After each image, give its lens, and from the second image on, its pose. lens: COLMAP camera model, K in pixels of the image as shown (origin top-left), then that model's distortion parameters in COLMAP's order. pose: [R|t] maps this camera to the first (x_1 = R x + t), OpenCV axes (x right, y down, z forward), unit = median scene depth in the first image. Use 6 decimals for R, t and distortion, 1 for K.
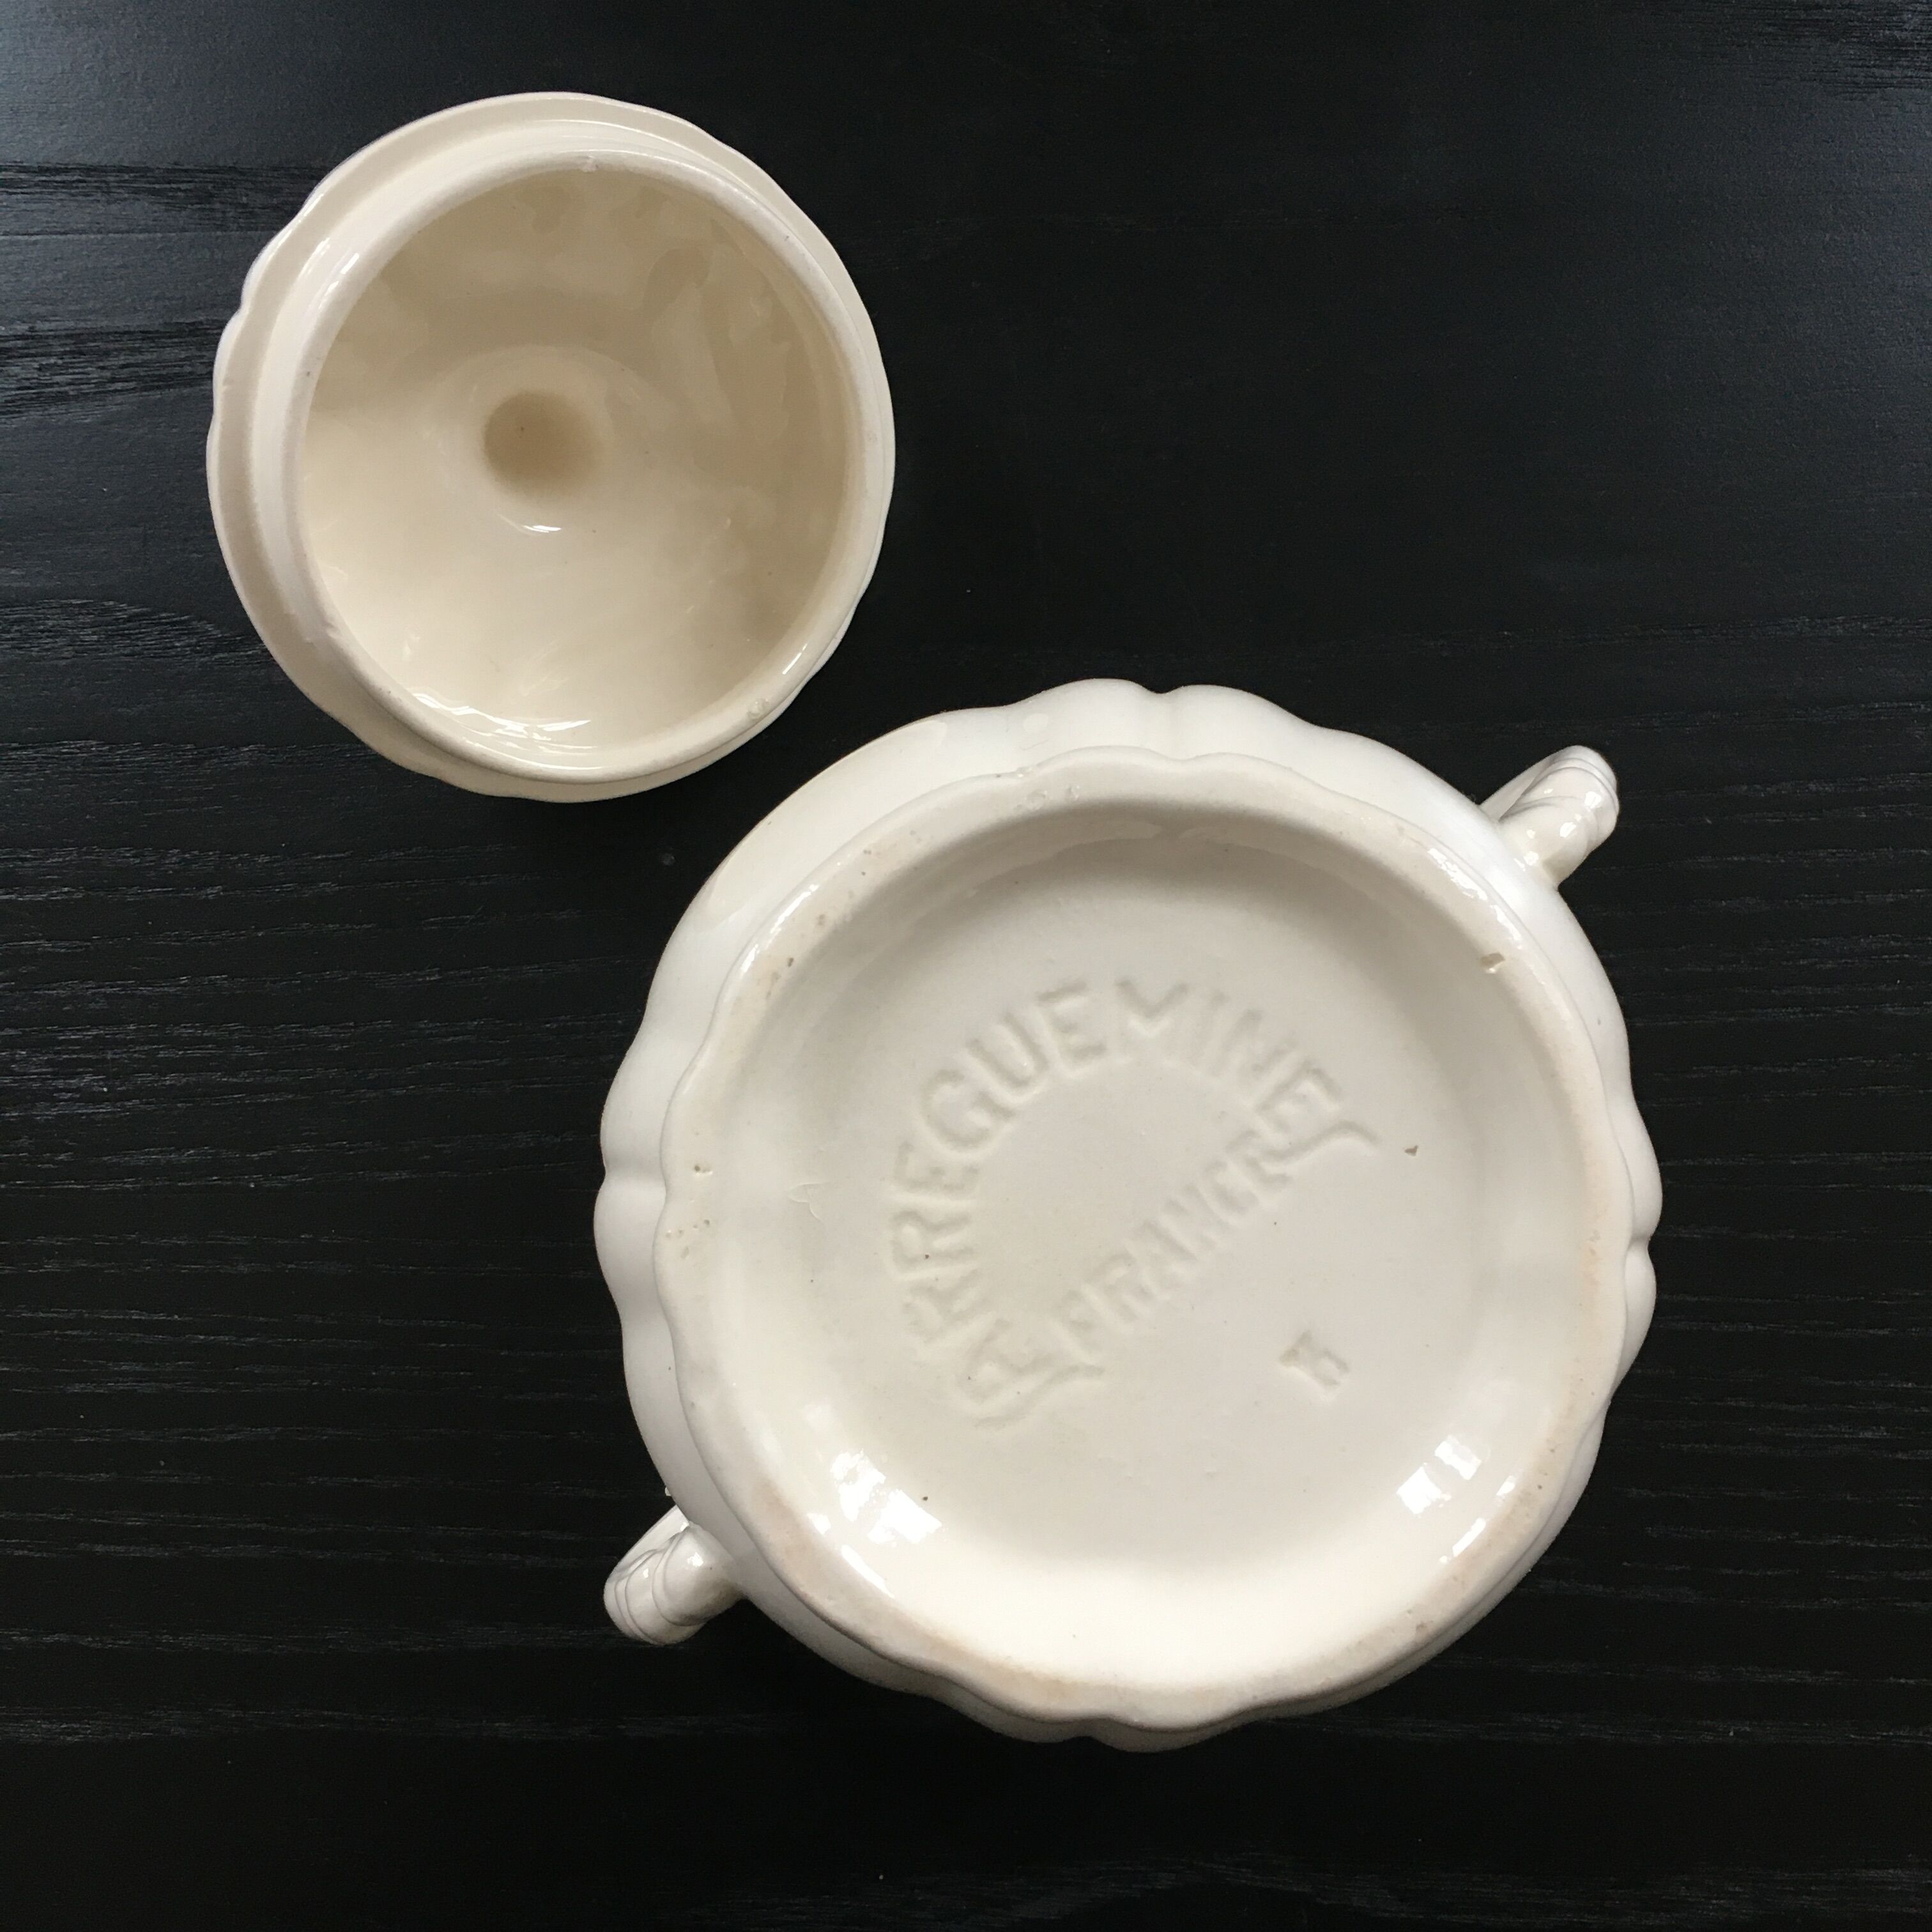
lens RADIAL K [[2247.0, 0, 966.0], [0, 2247.0, 966.0], [0, 0, 1]] dist [0.078799, -0.137237]
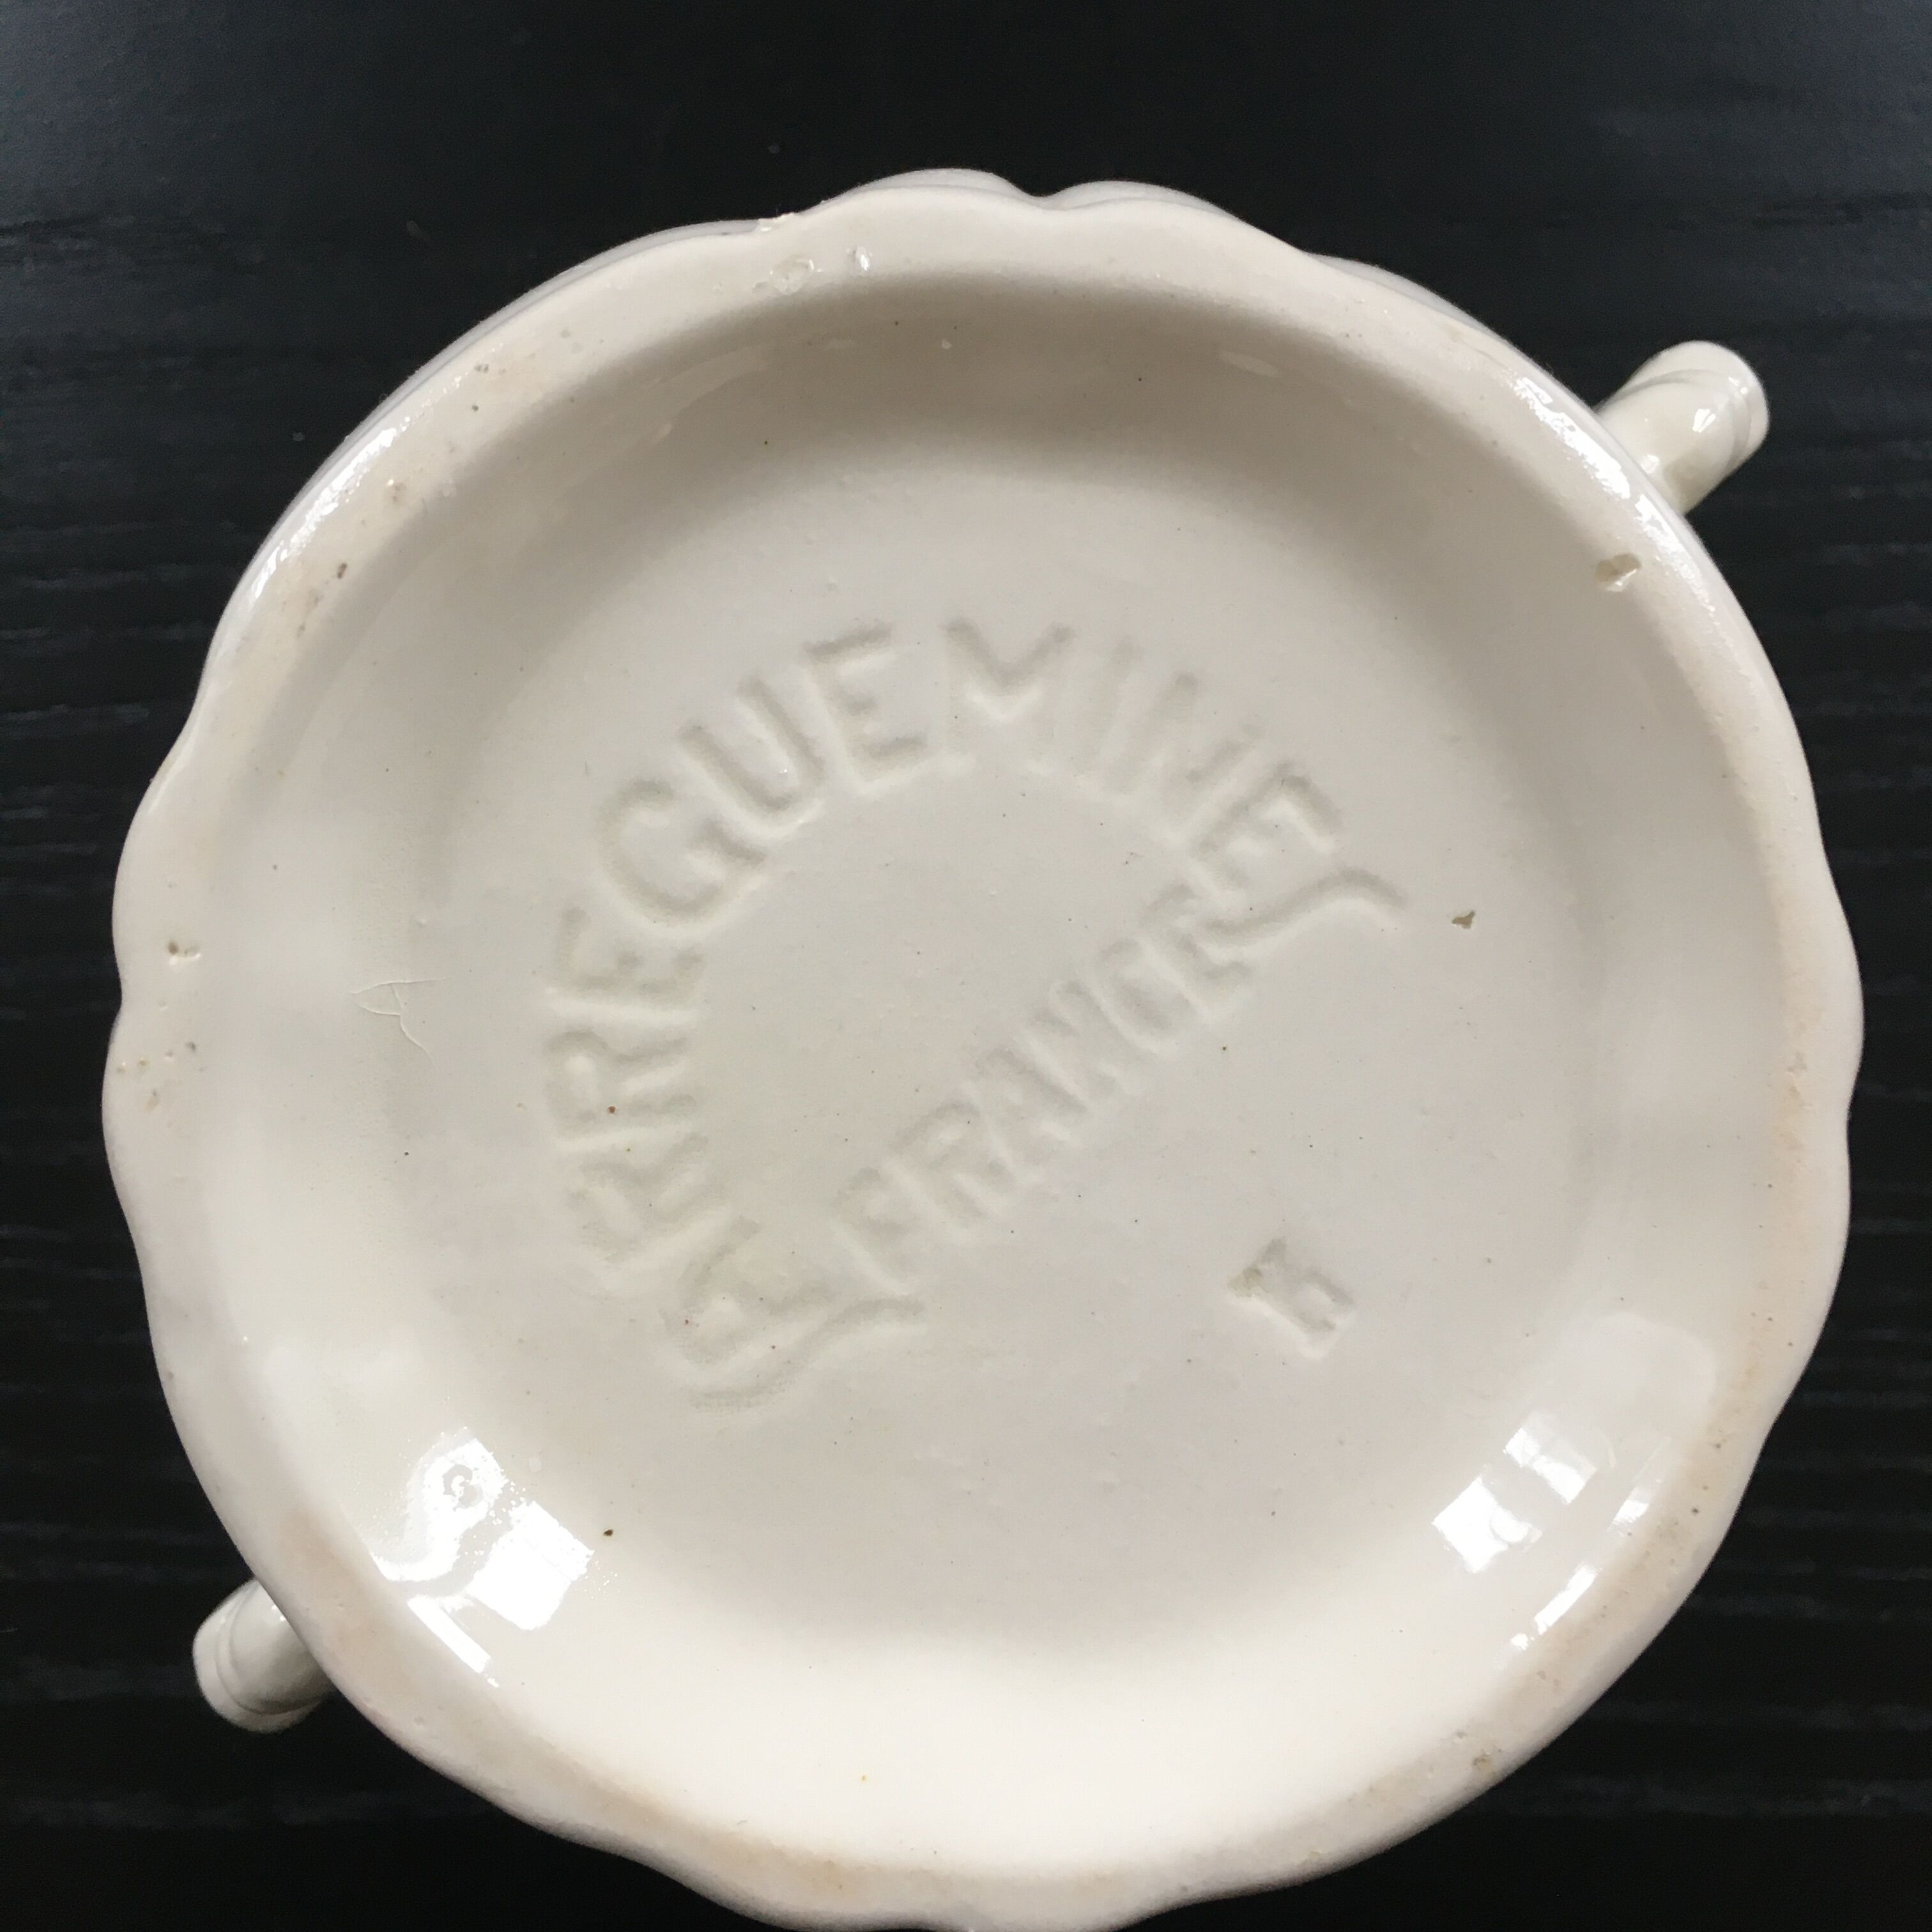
lens RADIAL K [[2247.0, 0, 966.0], [0, 2247.0, 966.0], [0, 0, 1]] dist [0.078799, -0.137237]
pose [[0.999734, -0.002076, 0.022950, 0.059019], [0.001122, 0.999139, 0.041474, 0.069647], [-0.023017, -0.041438, 0.998876, 0.433533]]
